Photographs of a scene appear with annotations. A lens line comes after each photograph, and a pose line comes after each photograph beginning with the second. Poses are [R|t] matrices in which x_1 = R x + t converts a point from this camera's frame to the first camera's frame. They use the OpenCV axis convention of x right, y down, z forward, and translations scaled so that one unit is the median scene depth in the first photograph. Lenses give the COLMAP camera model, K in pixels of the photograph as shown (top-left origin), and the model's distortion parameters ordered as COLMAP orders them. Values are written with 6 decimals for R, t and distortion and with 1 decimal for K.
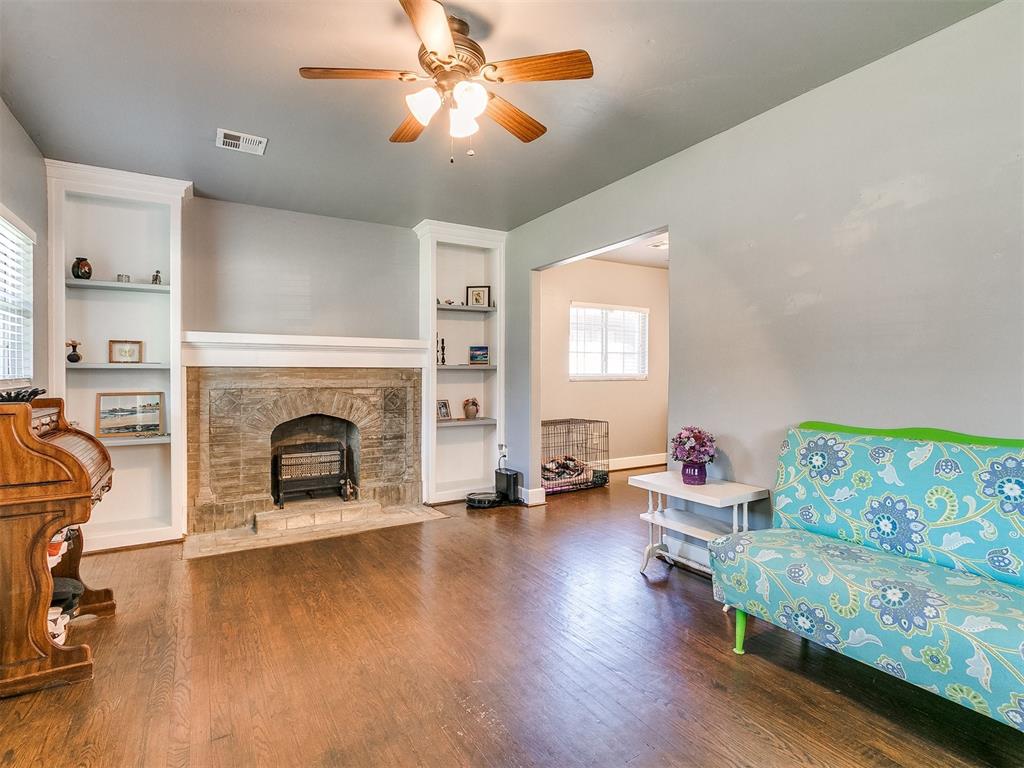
lens RADIAL K [[531.5, 0, 512.9], [0, 531.5, 372.9], [0, 0, 1]] dist [0.007120, -0.003619]
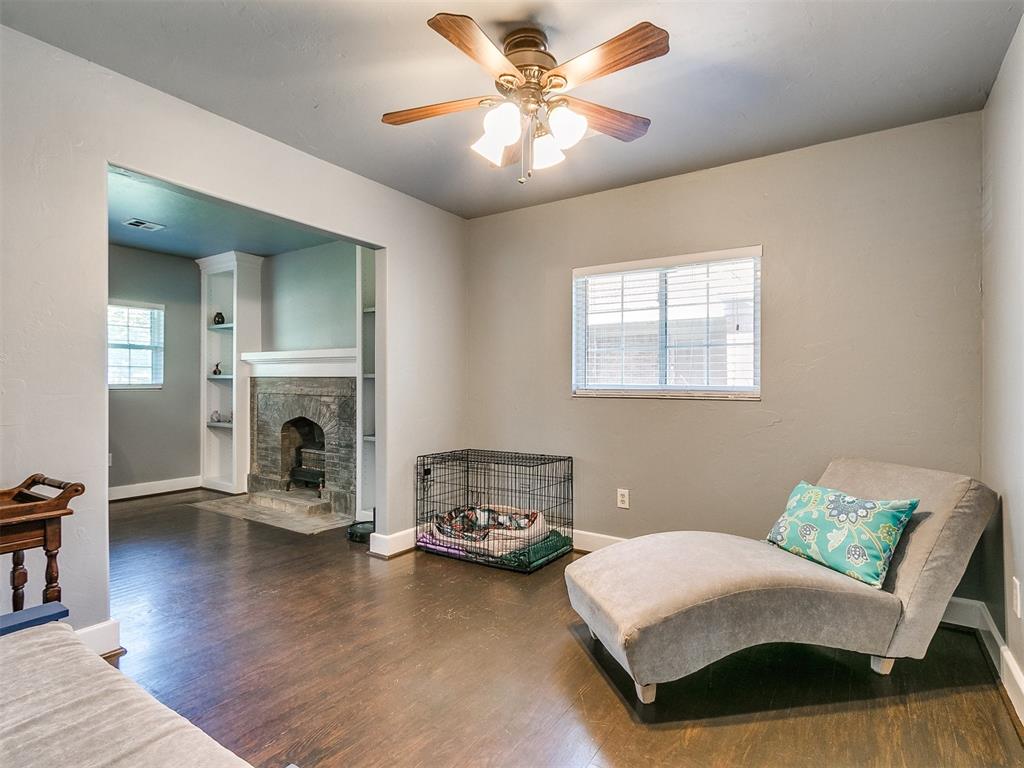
lens RADIAL K [[531.5, 0, 465.3], [0, 531.5, 382.2], [0, 0, 1]] dist [0.007120, -0.003619]
pose [[0.399939, 0.003727, -0.916534, 0.842035], [-0.004296, 0.999988, 0.002192, -0.002944], [0.916531, 0.003061, 0.399951, 0.854872]]
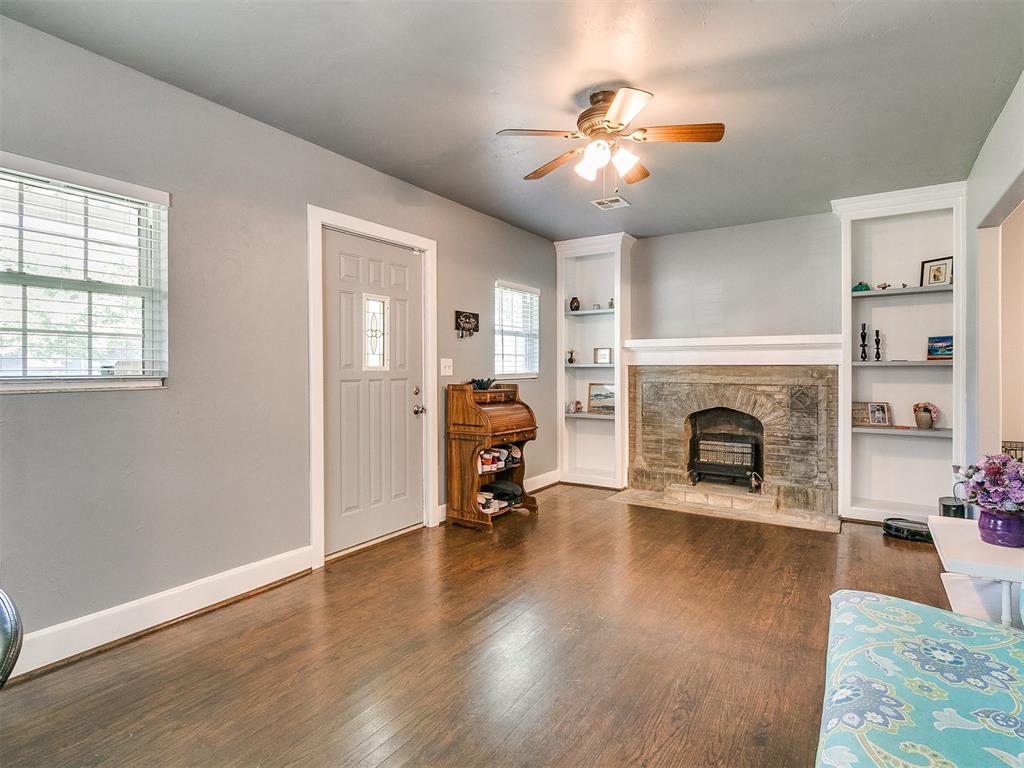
lens RADIAL K [[531.5, 0, 511.6], [0, 531.5, 369.3], [0, 0, 1]] dist [0.007120, -0.003619]
pose [[0.431281, 0.000090, -0.902218, 0.440637], [-0.001385, 0.999999, -0.000562, -0.000705], [0.902217, 0.001492, 0.431281, 0.122980]]
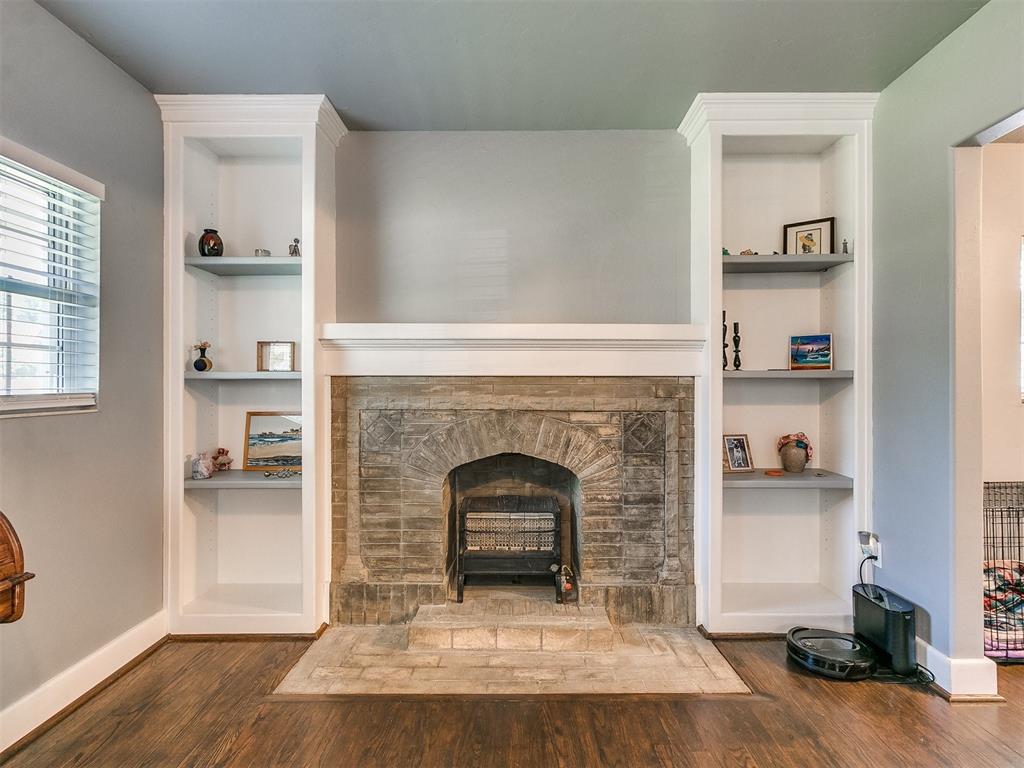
lens RADIAL K [[531.5, 0, 520.7], [0, 531.5, 380.0], [0, 0, 1]] dist [0.007120, -0.003619]
pose [[0.861106, -0.002858, -0.508418, -0.051323], [-0.000856, 0.999975, -0.007070, -0.001705], [0.508425, 0.006523, 0.861082, 0.479158]]
